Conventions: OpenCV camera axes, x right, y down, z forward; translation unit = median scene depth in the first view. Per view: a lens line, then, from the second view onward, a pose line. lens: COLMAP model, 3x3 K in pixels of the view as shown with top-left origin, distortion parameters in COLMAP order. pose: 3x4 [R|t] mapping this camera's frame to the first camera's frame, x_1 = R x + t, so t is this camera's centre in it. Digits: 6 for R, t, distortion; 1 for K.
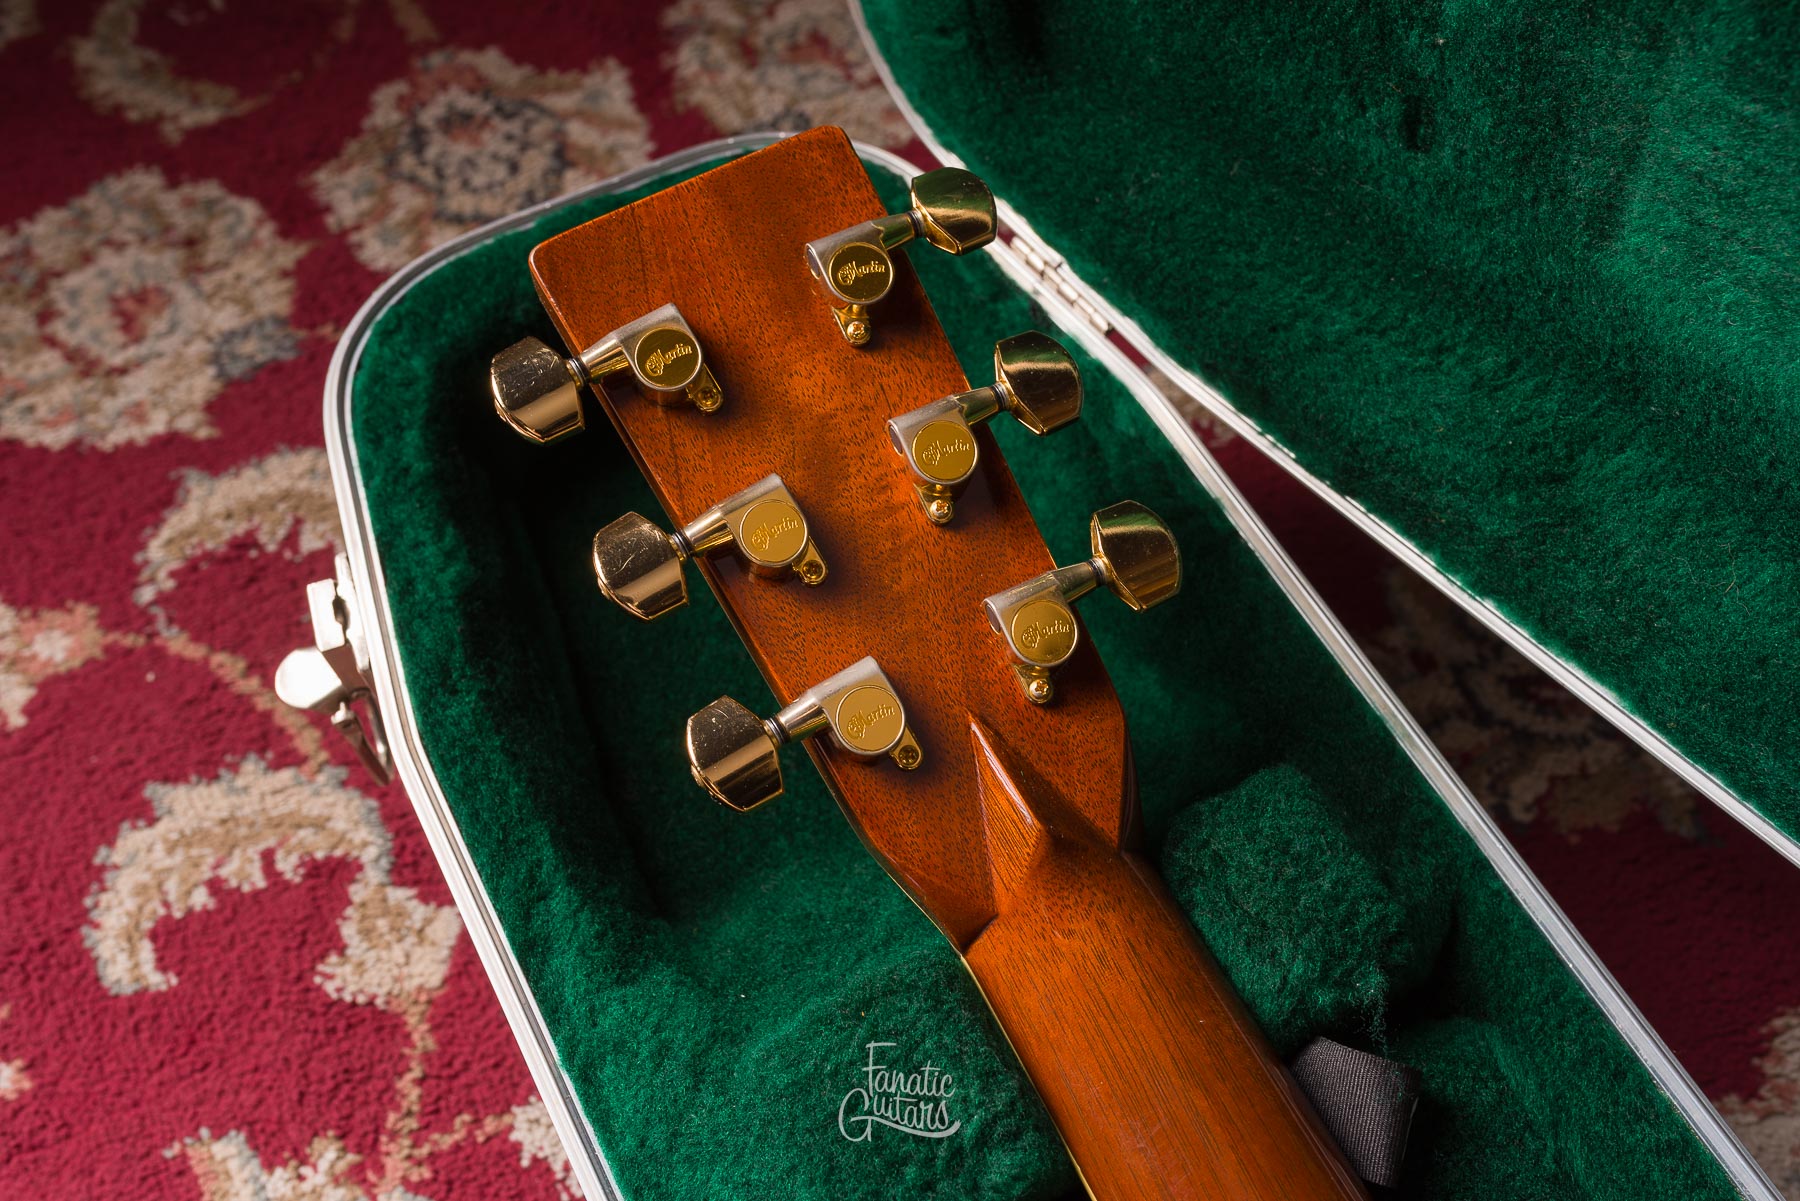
lens RADIAL K [[1786.5, 0, 905.9], [0, 1786.5, 621.3], [0, 0, 1]] dist [0.004289, -0.026731]
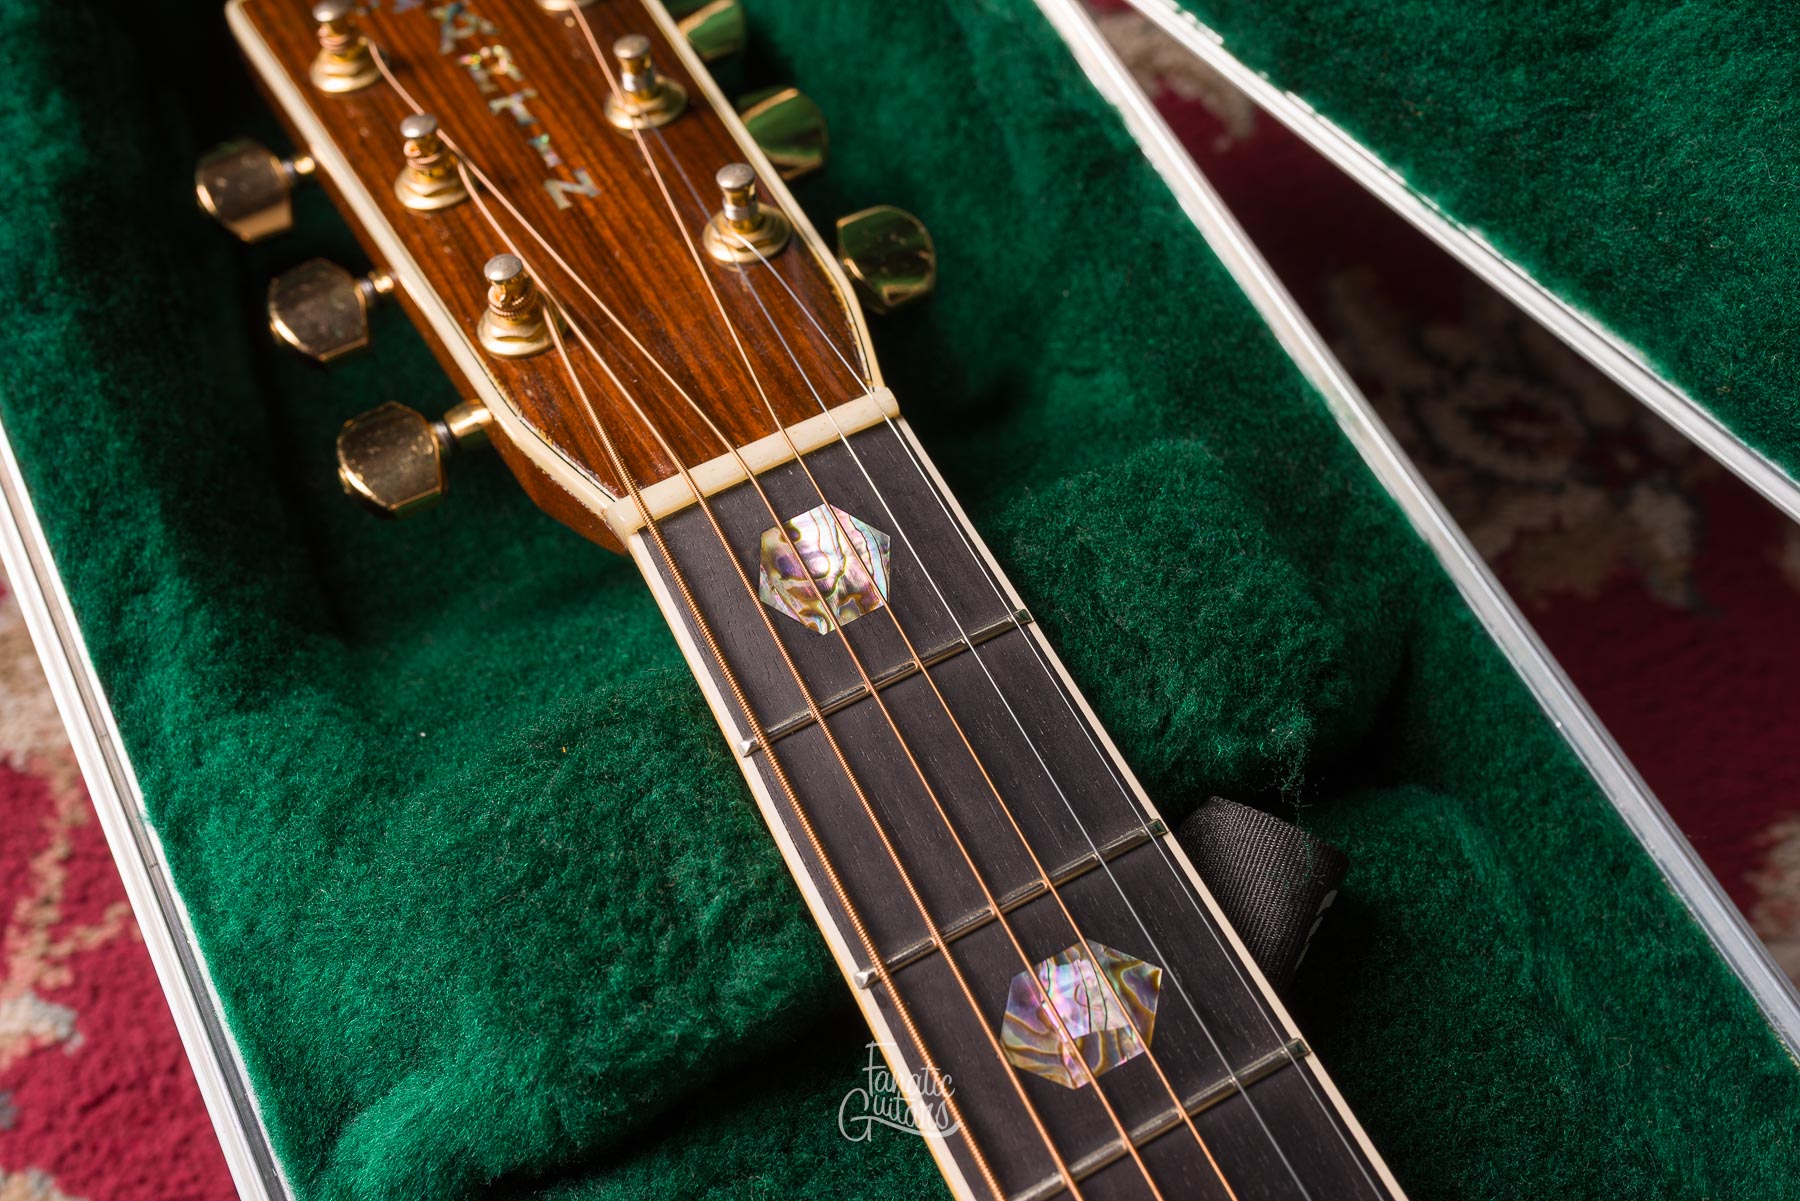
lens RADIAL K [[1849.9, 0, 900.0], [0, 1849.9, 600.5], [0, 0, 1]] dist [-0.018995, 0.044192]
pose [[0.998502, 0.029400, 0.046155, 0.052603], [-0.032995, 0.996316, 0.079152, 0.075020], [-0.043658, -0.080556, 0.995793, 0.212350]]
